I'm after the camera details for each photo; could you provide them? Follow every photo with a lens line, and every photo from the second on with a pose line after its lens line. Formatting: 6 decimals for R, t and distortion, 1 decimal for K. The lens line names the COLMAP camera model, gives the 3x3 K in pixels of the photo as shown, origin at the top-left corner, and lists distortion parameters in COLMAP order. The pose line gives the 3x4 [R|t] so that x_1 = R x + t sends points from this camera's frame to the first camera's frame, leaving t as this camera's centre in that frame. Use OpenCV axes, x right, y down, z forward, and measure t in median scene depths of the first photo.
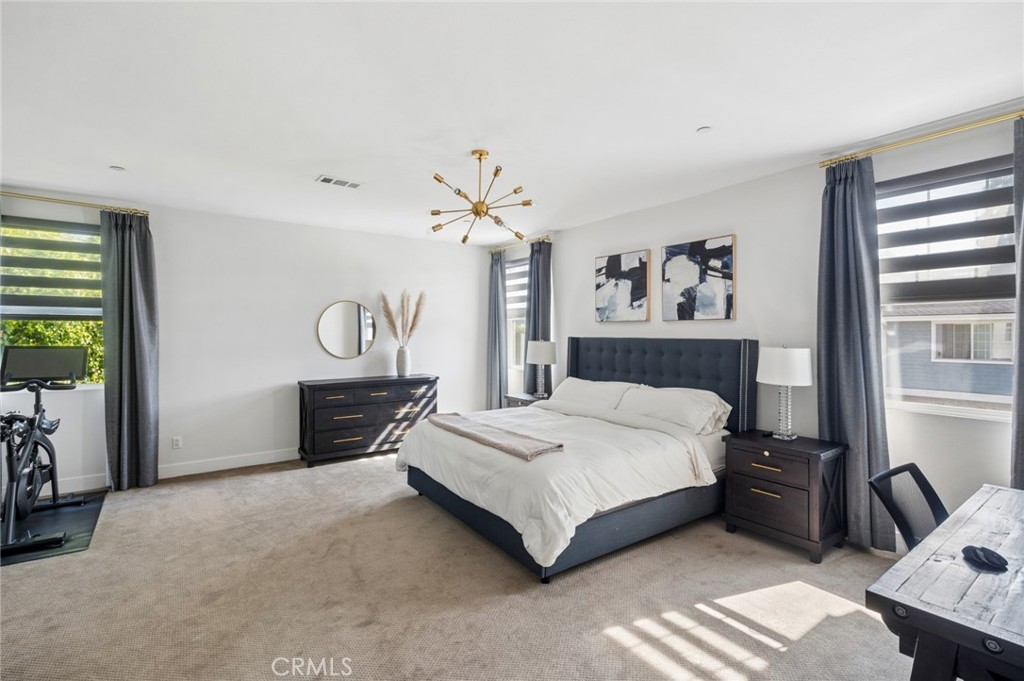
lens RADIAL K [[467.8, 0, 515.9], [0, 467.8, 335.0], [0, 0, 1]] dist [-0.000617, -0.000011]
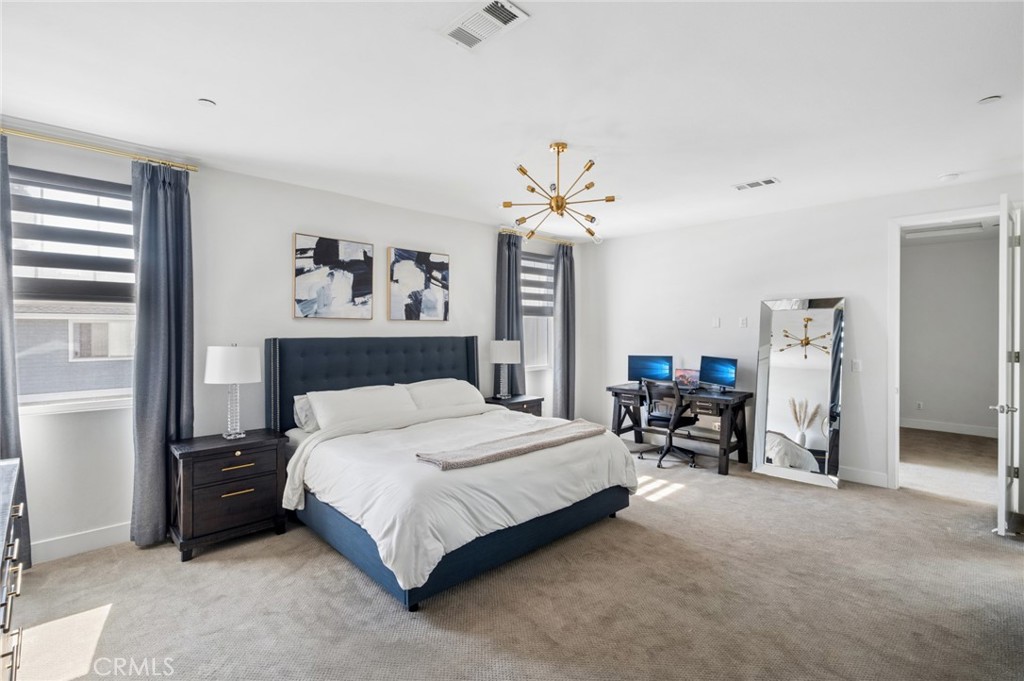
lens RADIAL K [[467.8, 0, 515.9], [0, 467.8, 335.0], [0, 0, 1]] dist [-0.000617, -0.000011]
pose [[-0.141879, -0.008730, 0.989845, -0.743323], [0.007018, 0.999927, 0.009825, -0.005682], [-0.989859, 0.008341, -0.141808, 0.889143]]
